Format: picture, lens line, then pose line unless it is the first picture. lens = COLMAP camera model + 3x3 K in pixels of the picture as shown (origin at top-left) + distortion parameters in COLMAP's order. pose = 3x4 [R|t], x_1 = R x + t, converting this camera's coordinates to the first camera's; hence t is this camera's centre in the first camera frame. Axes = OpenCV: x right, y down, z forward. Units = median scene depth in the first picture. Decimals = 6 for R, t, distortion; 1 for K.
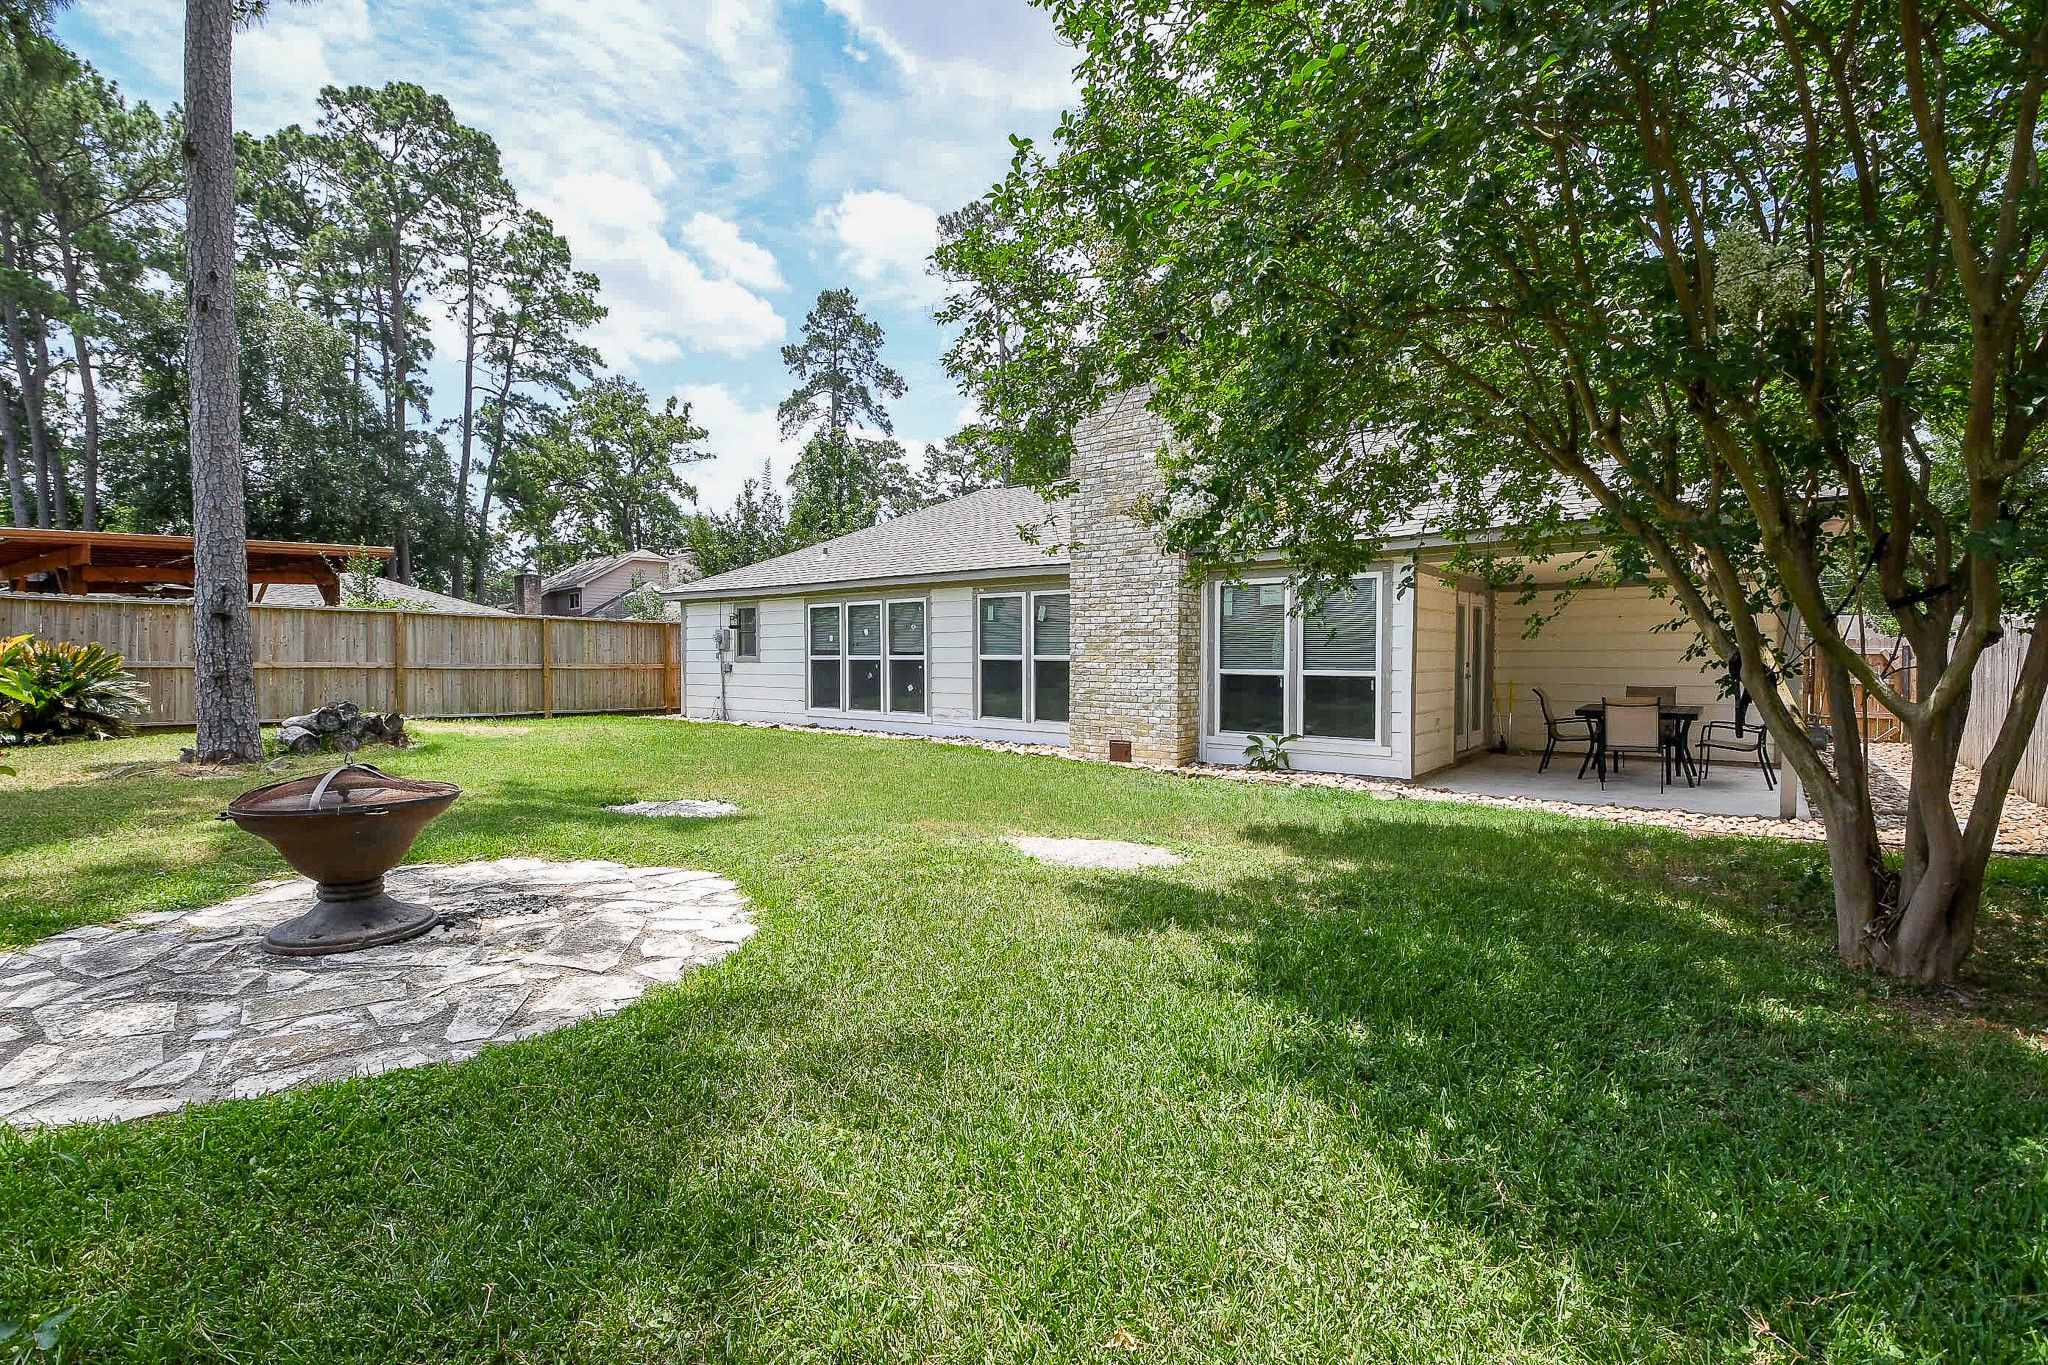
lens RADIAL K [[928.7, 0, 1012.8], [0, 928.7, 685.5], [0, 0, 1]] dist [-0.012560, -0.011535]
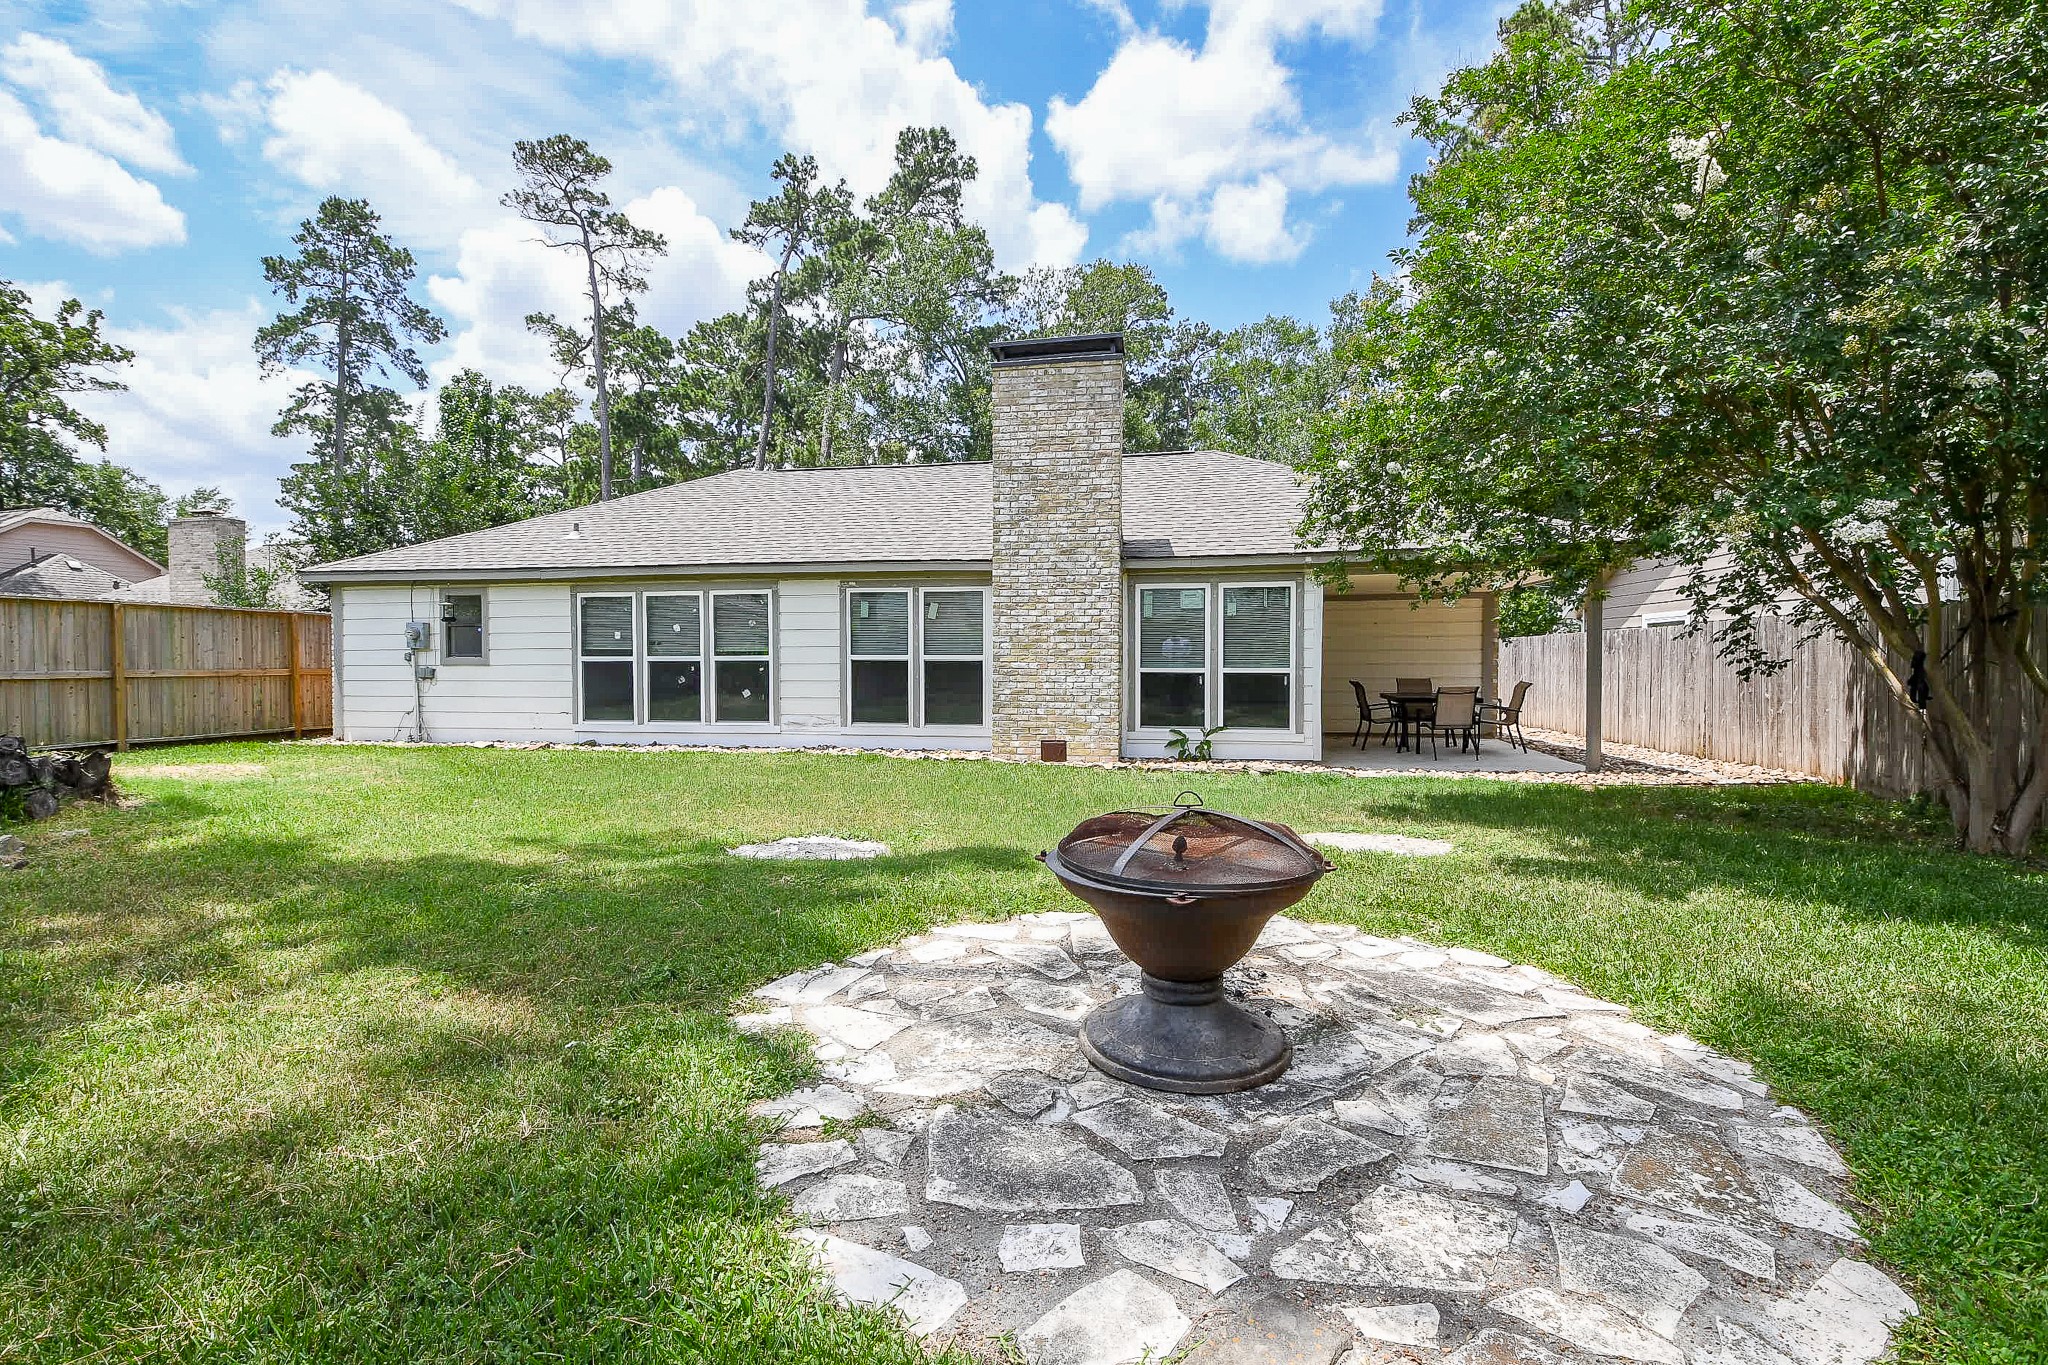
lens RADIAL K [[928.7, 0, 1029.9], [0, 928.7, 681.6], [0, 0, 1]] dist [-0.012560, -0.011535]
pose [[0.867561, -0.016858, 0.497045, -0.329369], [0.018580, 0.999826, 0.001480, -0.004773], [-0.496983, 0.007951, 0.867724, 0.121924]]
